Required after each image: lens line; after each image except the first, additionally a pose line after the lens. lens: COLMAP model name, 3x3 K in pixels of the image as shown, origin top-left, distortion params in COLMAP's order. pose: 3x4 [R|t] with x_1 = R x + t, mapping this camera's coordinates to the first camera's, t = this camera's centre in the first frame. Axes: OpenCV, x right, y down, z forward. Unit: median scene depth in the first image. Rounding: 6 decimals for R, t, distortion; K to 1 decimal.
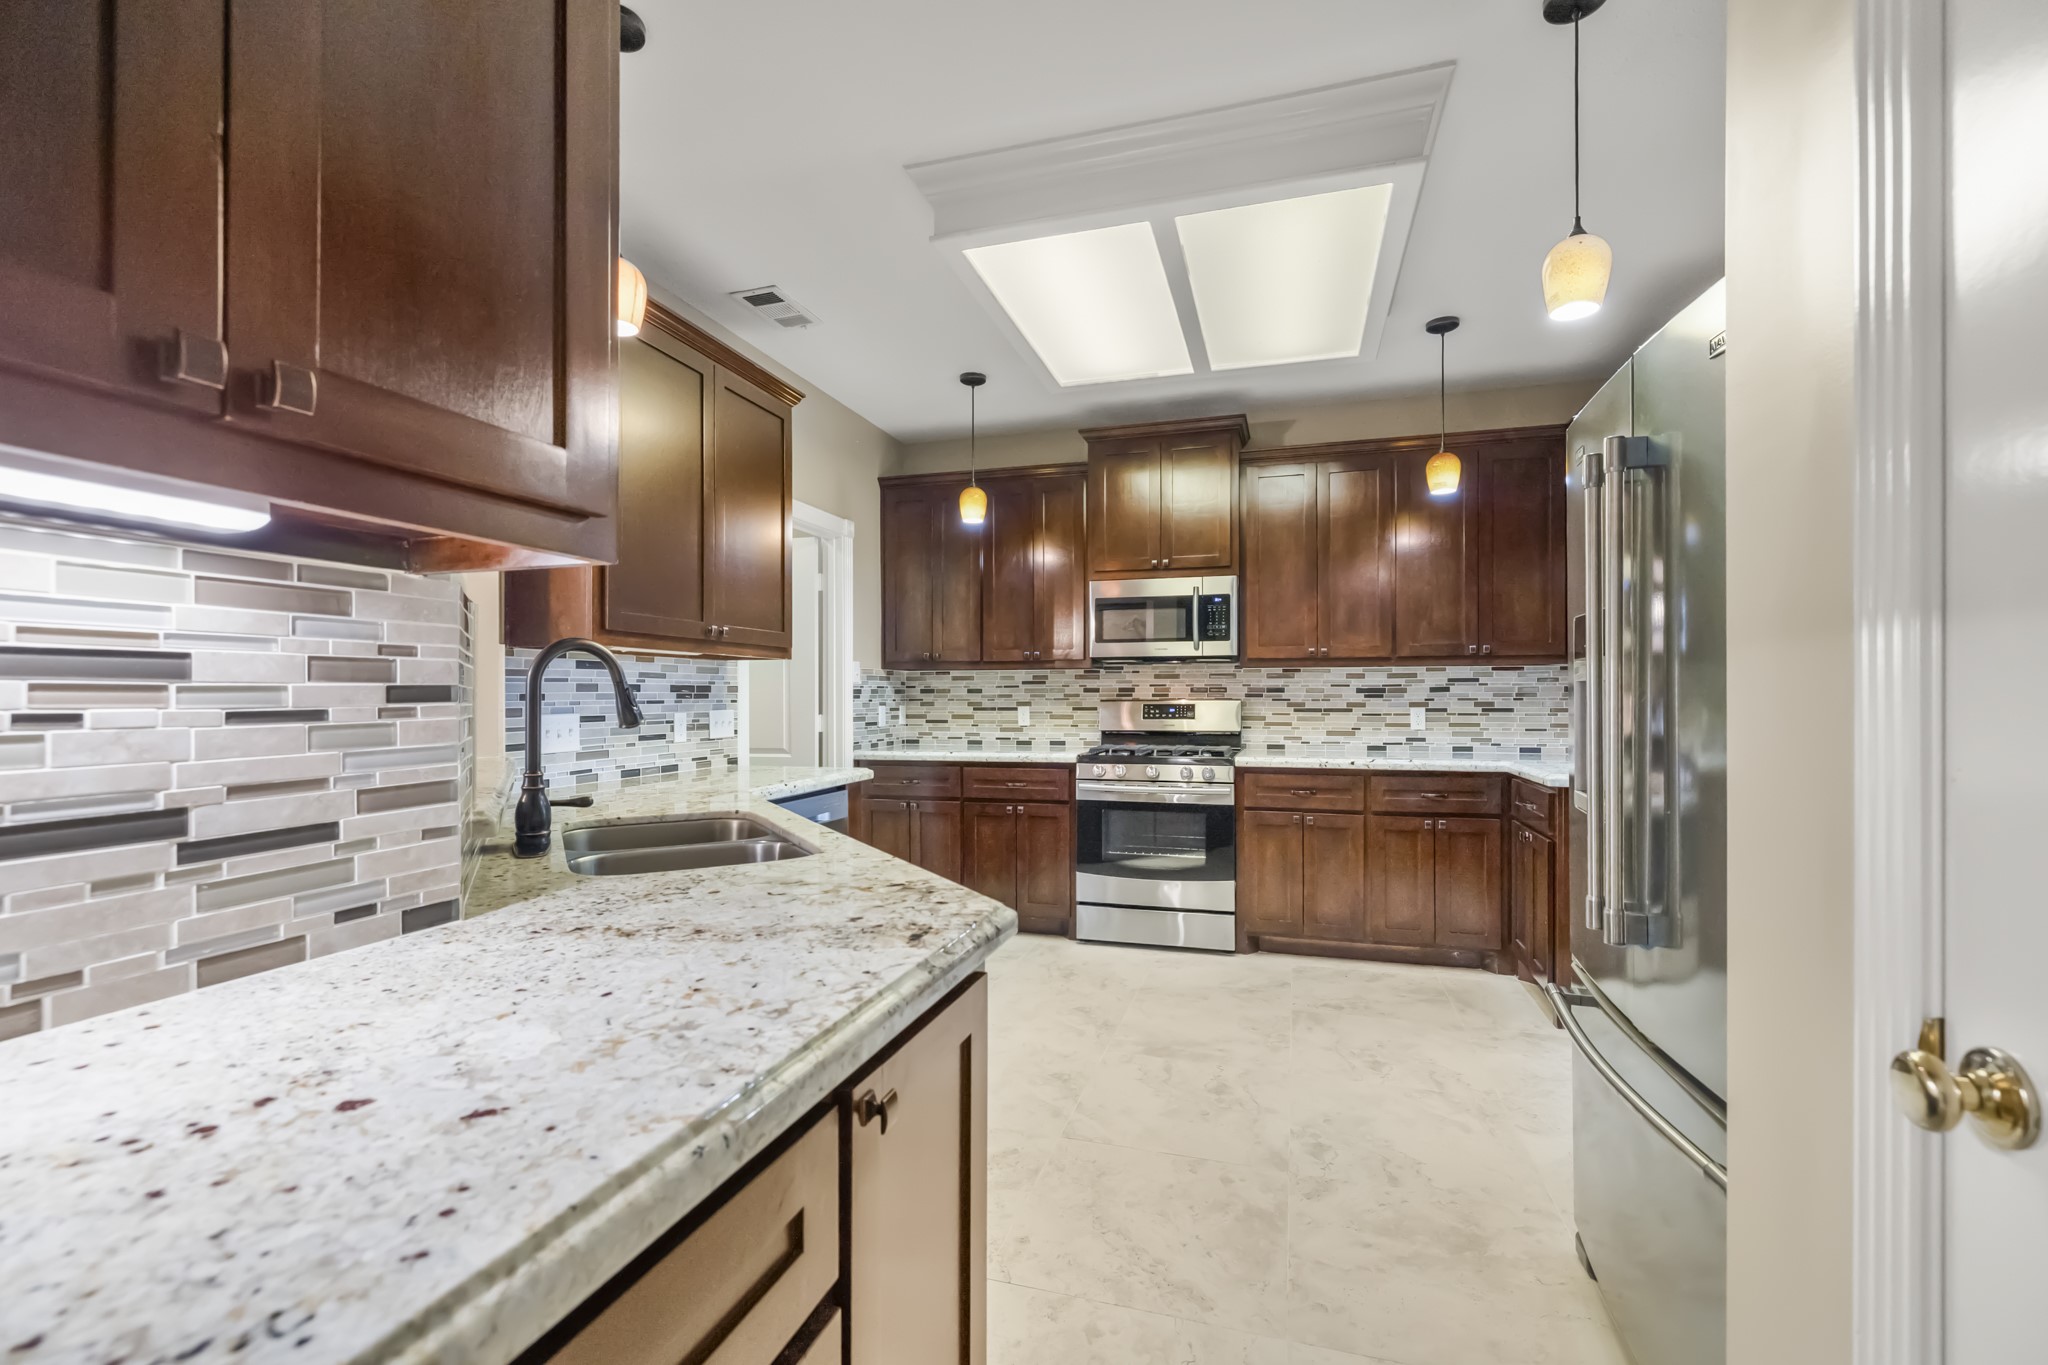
lens RADIAL K [[878.1, 0, 1029.8], [0, 878.1, 692.2], [0, 0, 1]] dist [0.000252, 0.000643]
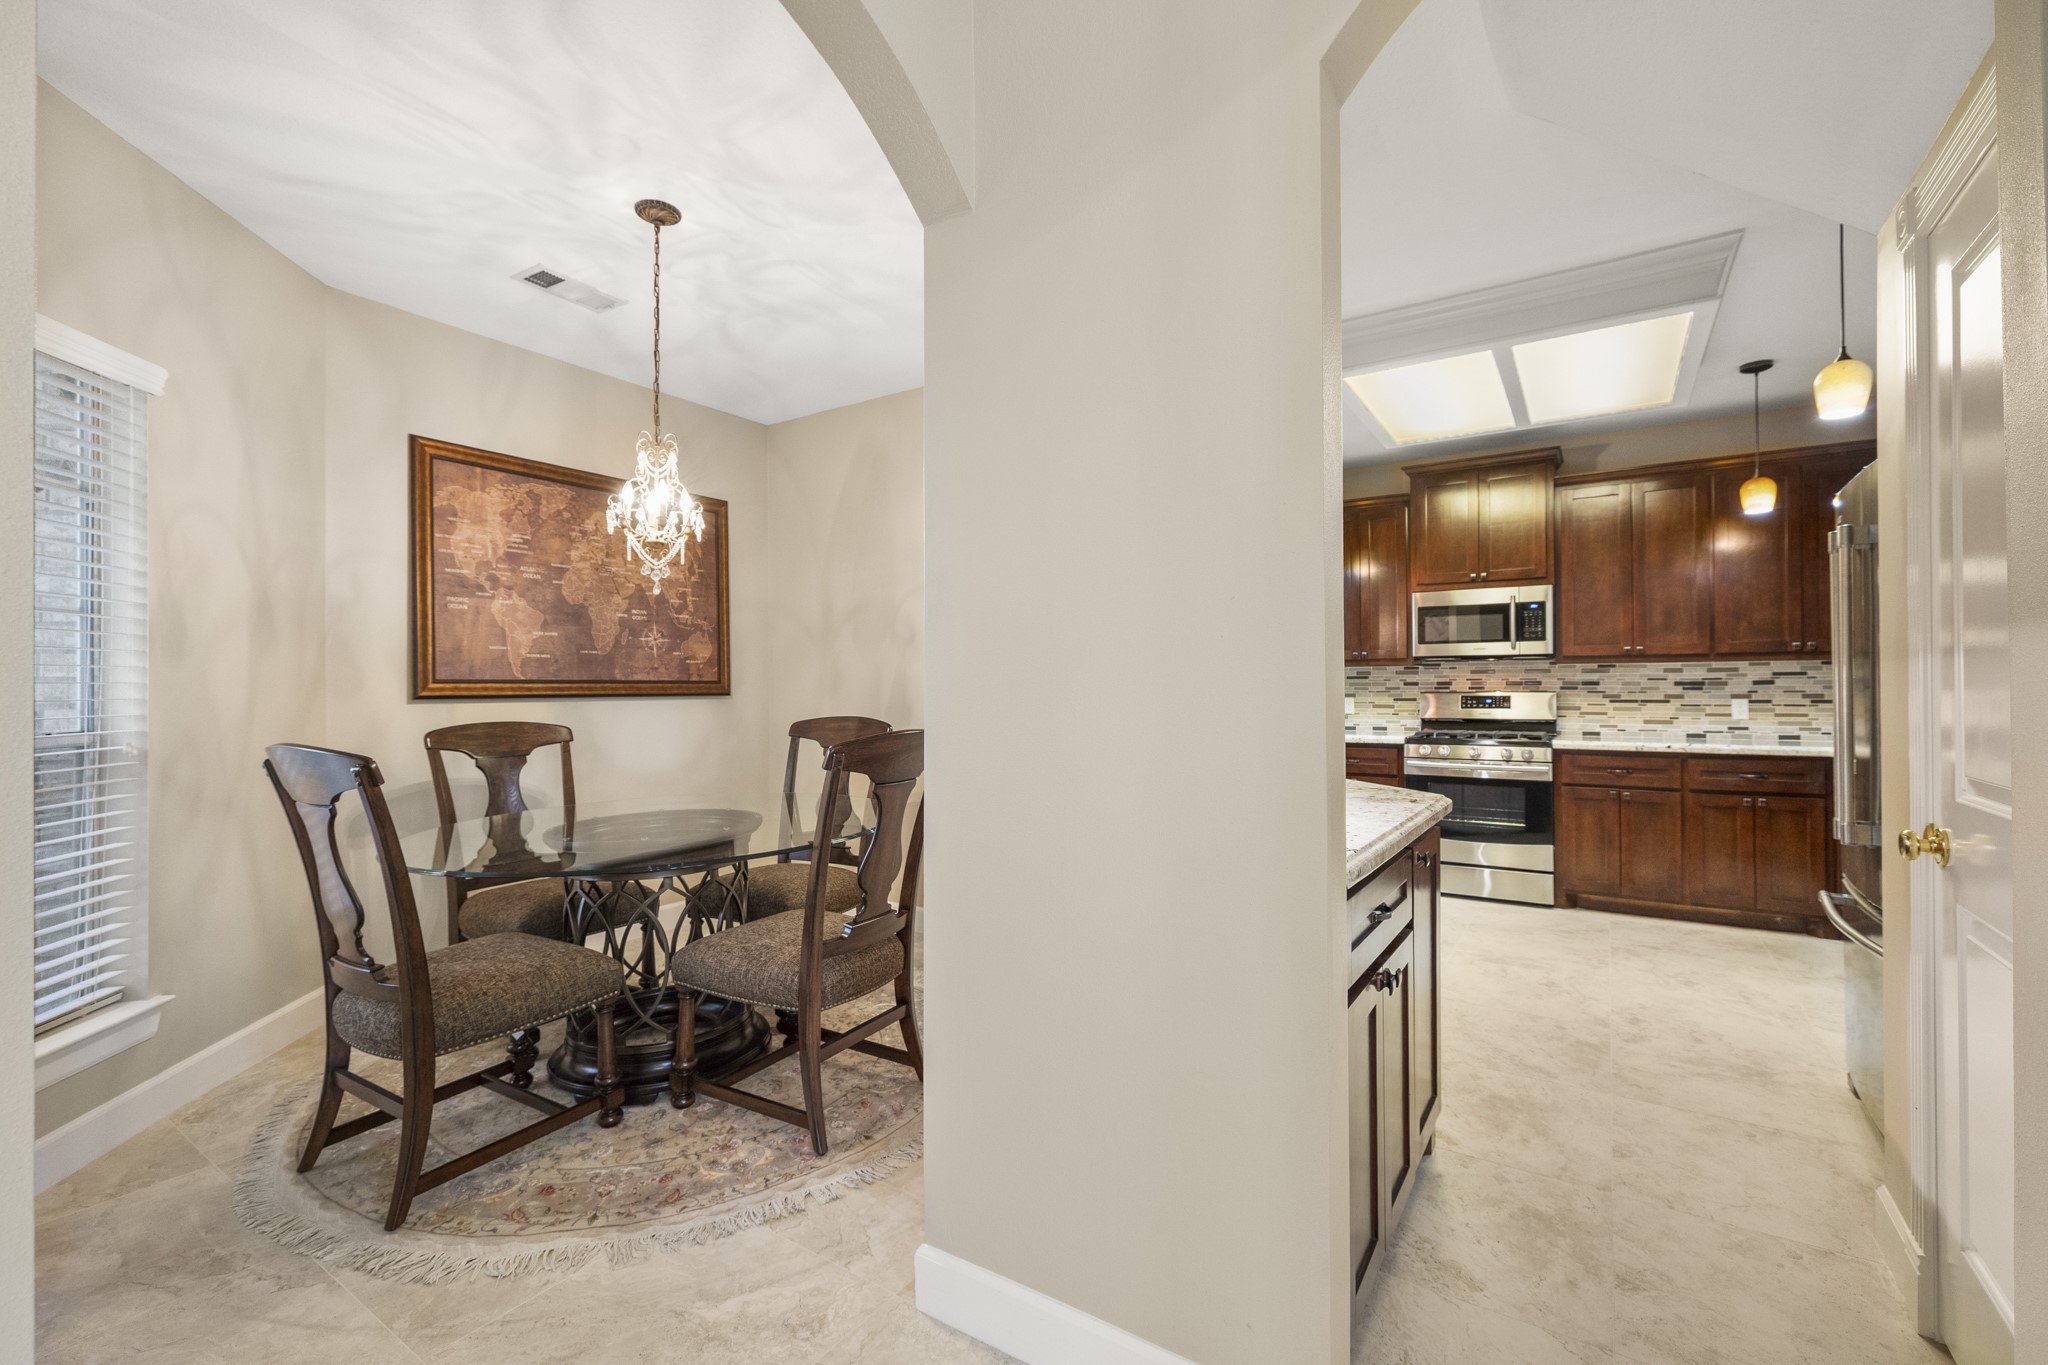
lens RADIAL K [[881.7, 0, 1020.5], [0, 881.7, 679.5], [0, 0, 1]] dist [0.001087, 0.000313]
pose [[0.957436, -0.004402, -0.288612, -0.101706], [0.002623, 0.999975, -0.006550, -0.002027], [0.288634, 0.005514, 0.957424, -0.320128]]
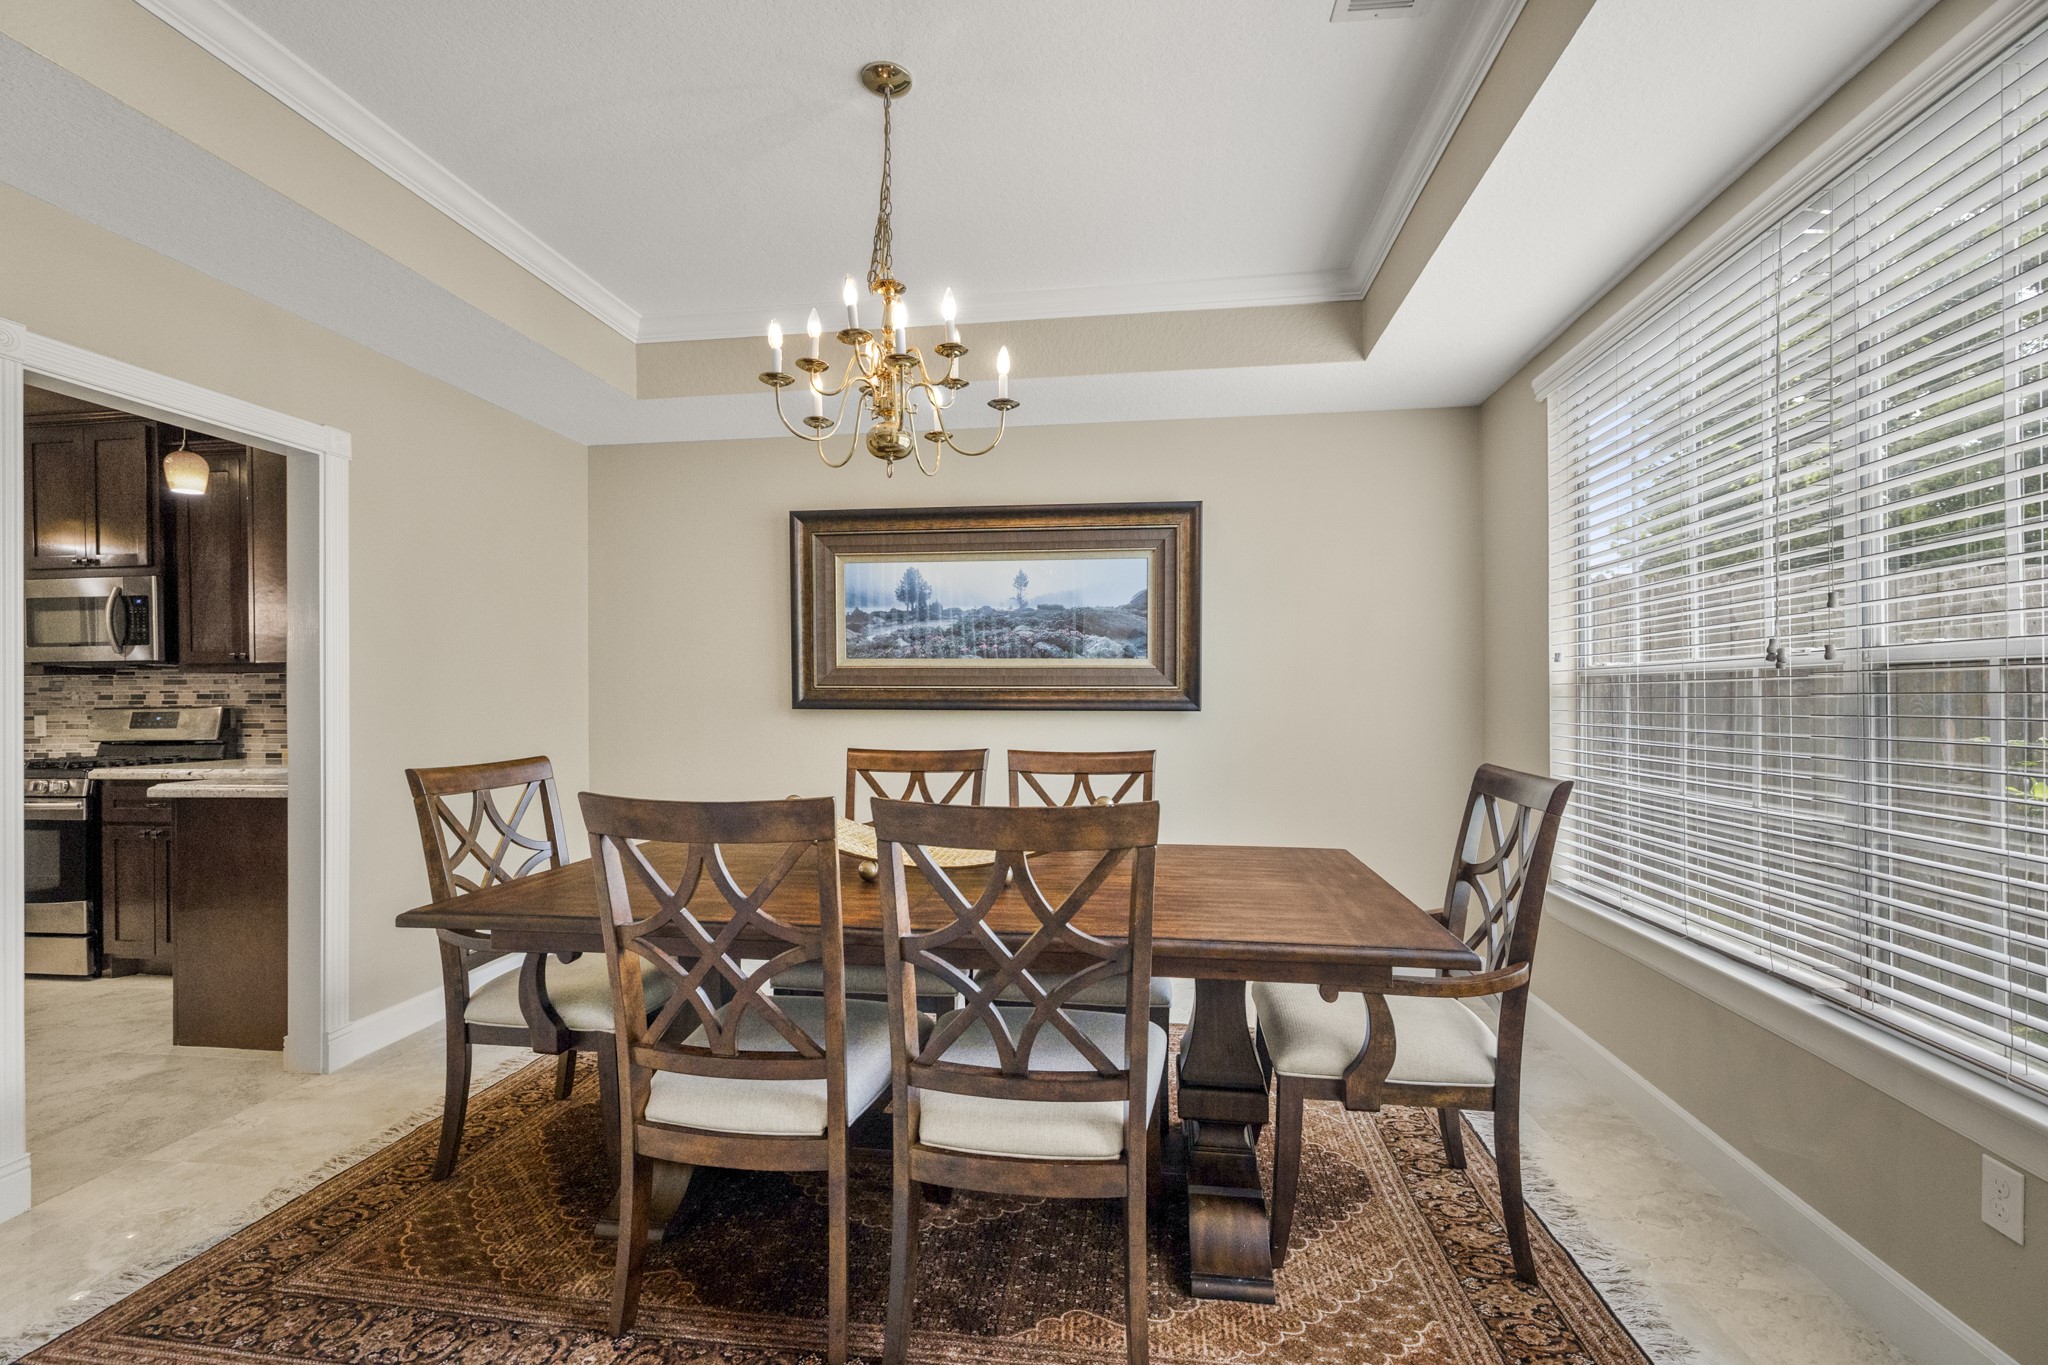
lens RADIAL K [[878.1, 0, 1029.8], [0, 878.1, 692.2], [0, 0, 1]] dist [0.000252, 0.000643]
pose [[0.988977, -0.006386, 0.147931, 1.021550], [0.006644, 0.999977, -0.001253, -0.000129], [-0.147920, 0.002222, 0.988997, -0.071685]]
